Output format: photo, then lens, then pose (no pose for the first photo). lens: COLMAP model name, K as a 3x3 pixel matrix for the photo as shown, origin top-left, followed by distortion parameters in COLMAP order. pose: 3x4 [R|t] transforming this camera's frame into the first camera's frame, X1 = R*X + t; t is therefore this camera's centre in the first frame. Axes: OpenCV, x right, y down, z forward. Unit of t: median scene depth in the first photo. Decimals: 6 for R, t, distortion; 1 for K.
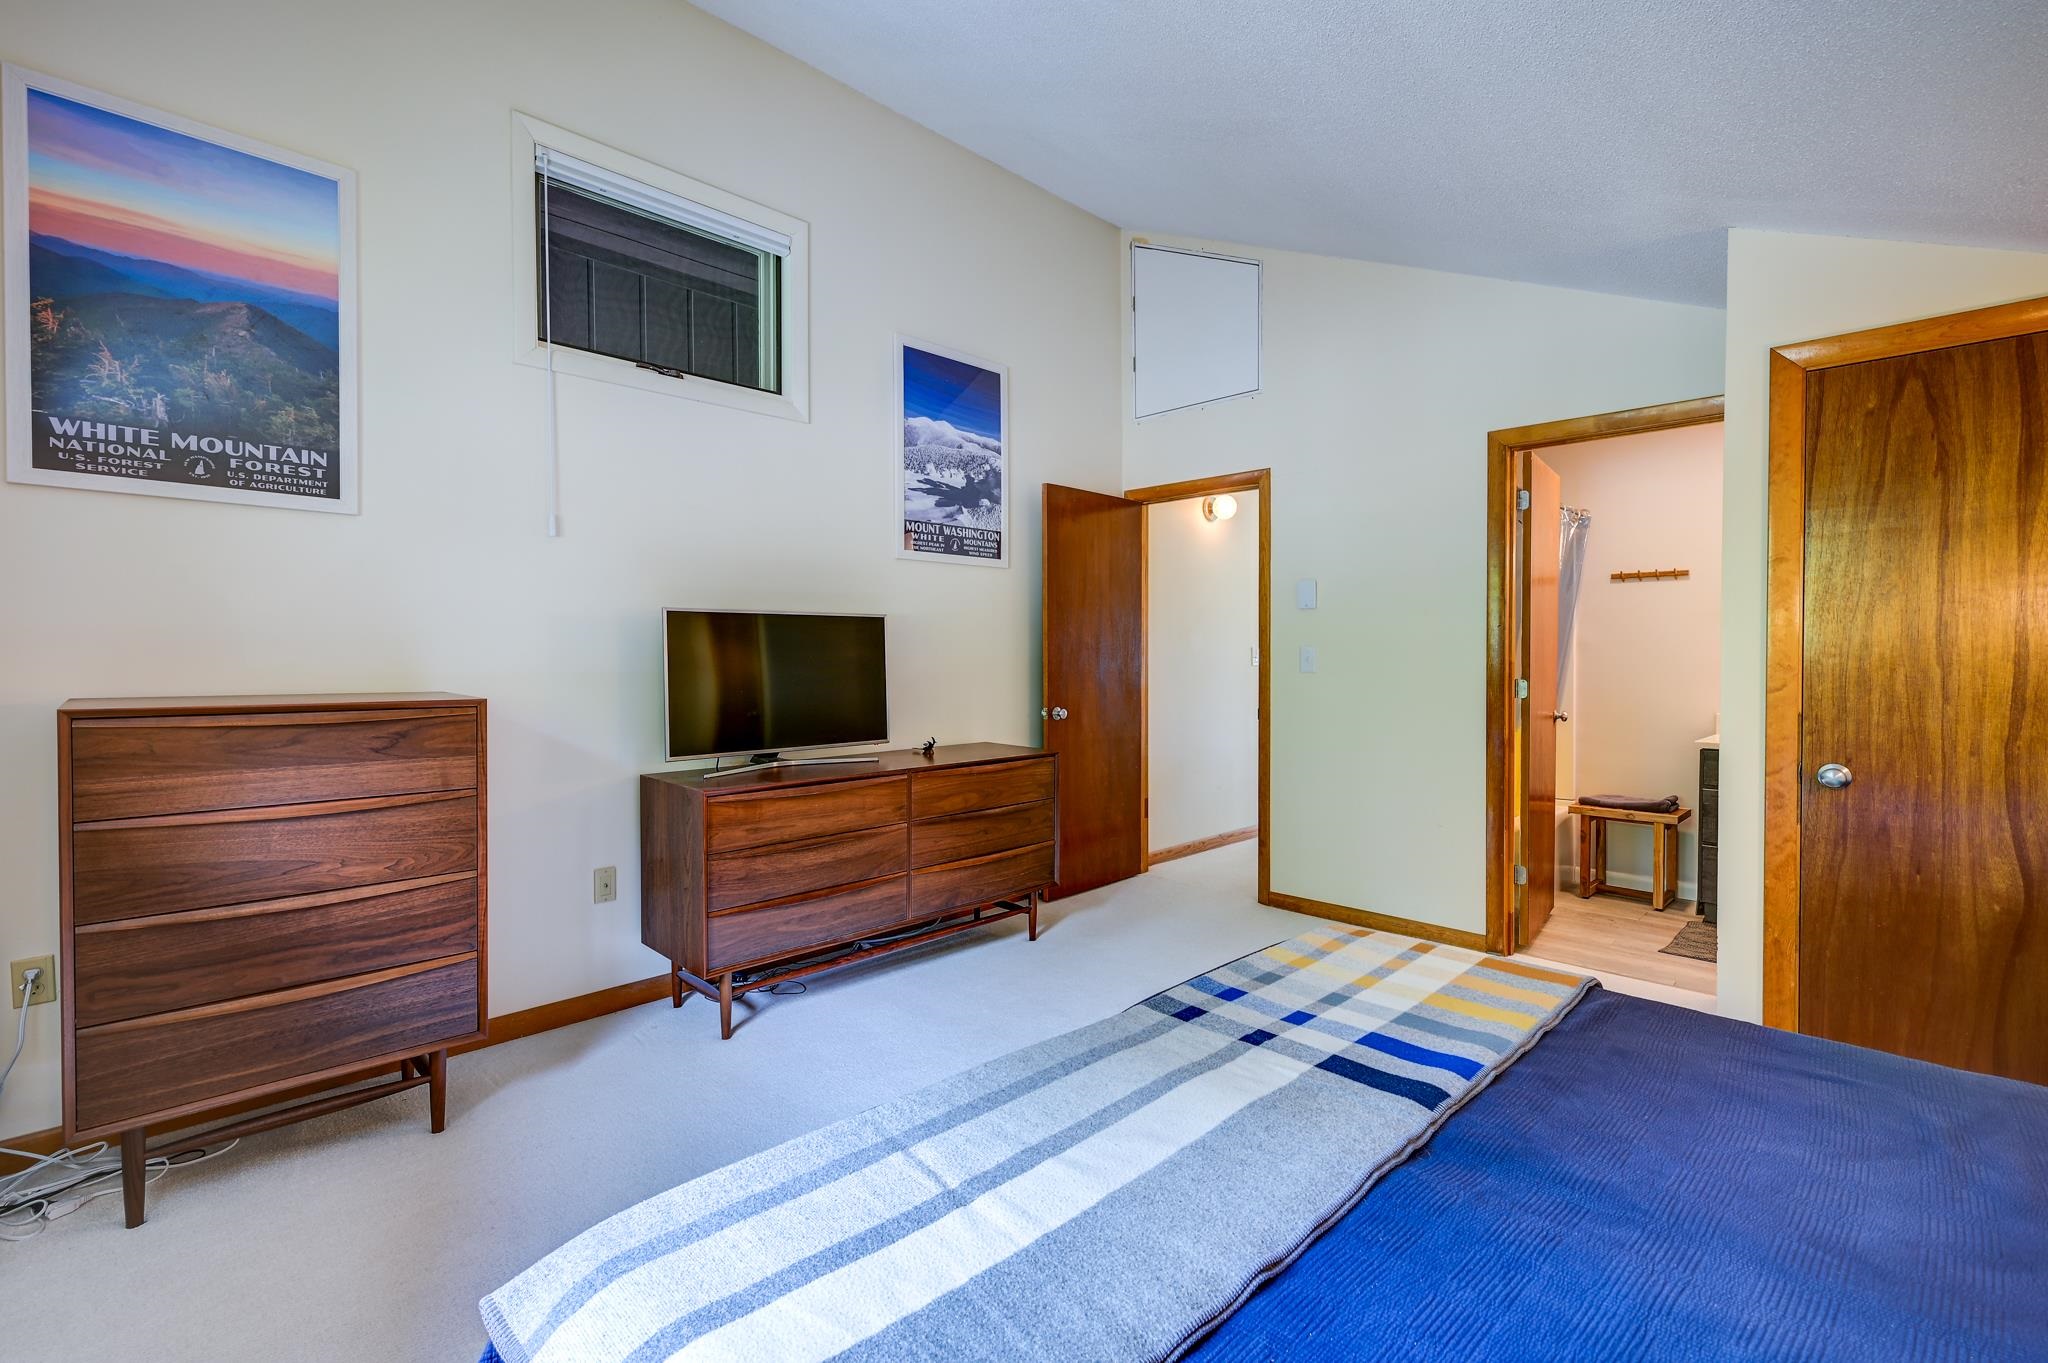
lens RADIAL K [[932.0, 0, 1028.4], [0, 932.0, 672.4], [0, 0, 1]] dist [0.001982, -0.000075]
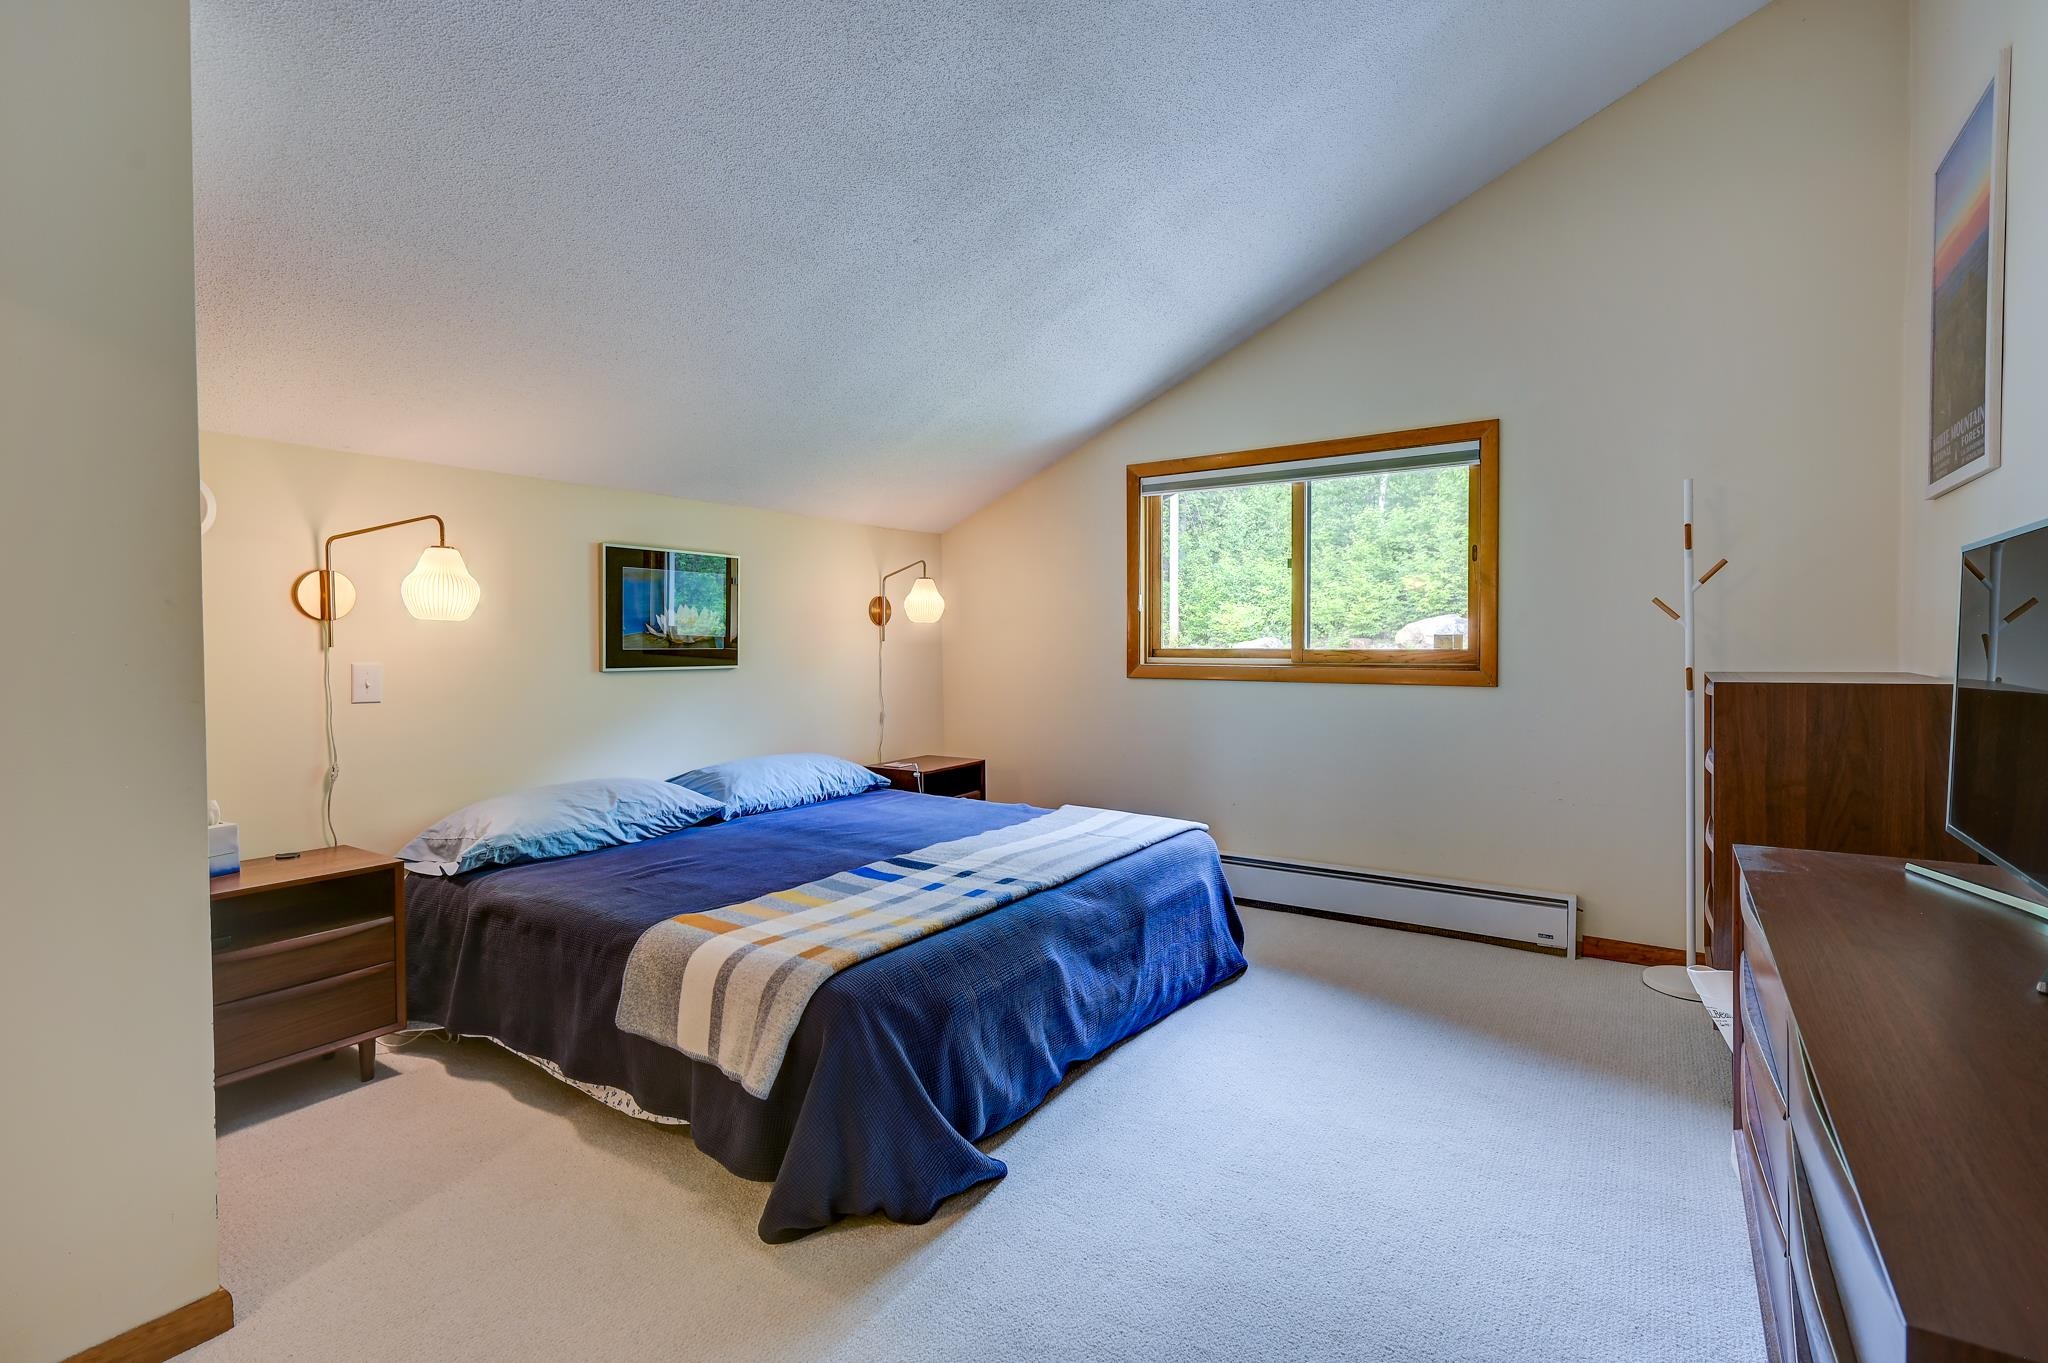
lens RADIAL K [[932.0, 0, 1028.4], [0, 932.0, 672.4], [0, 0, 1]] dist [0.001982, -0.000075]
pose [[-0.979713, 0.017506, -0.199641, 0.358262], [0.007292, 0.998632, 0.051787, -0.031093], [0.200275, 0.049281, -0.978500, 2.033779]]
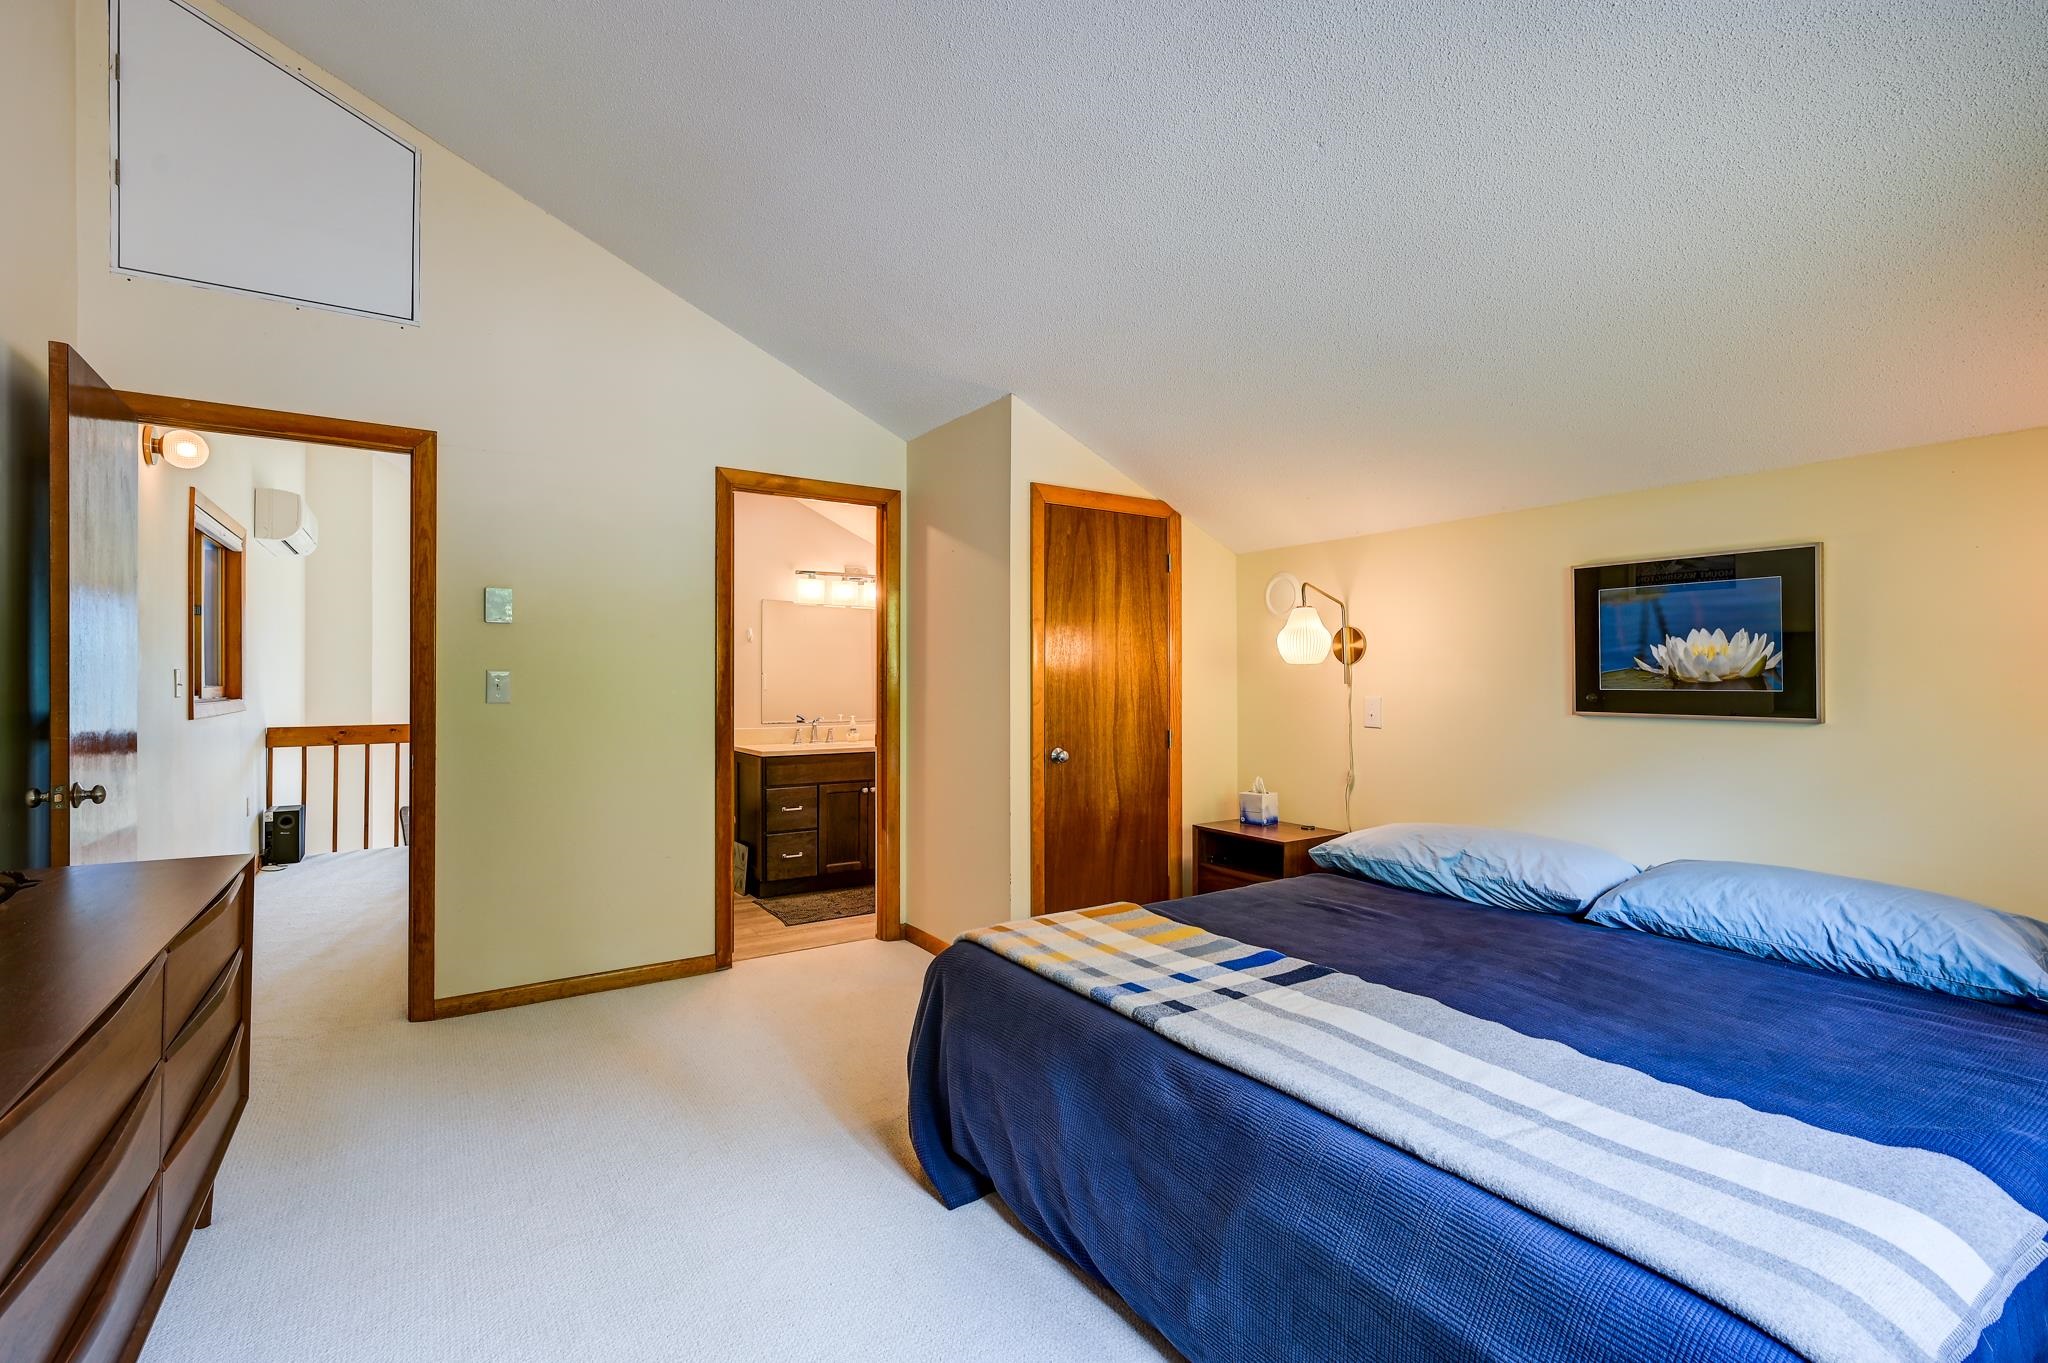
lens RADIAL K [[932.0, 0, 1028.4], [0, 932.0, 672.4], [0, 0, 1]] dist [0.001982, -0.000075]
pose [[0.177223, 0.008681, 0.984132, -0.795302], [0.018578, 0.999753, -0.012165, -0.015497], [-0.983995, 0.020439, 0.177018, 0.817321]]
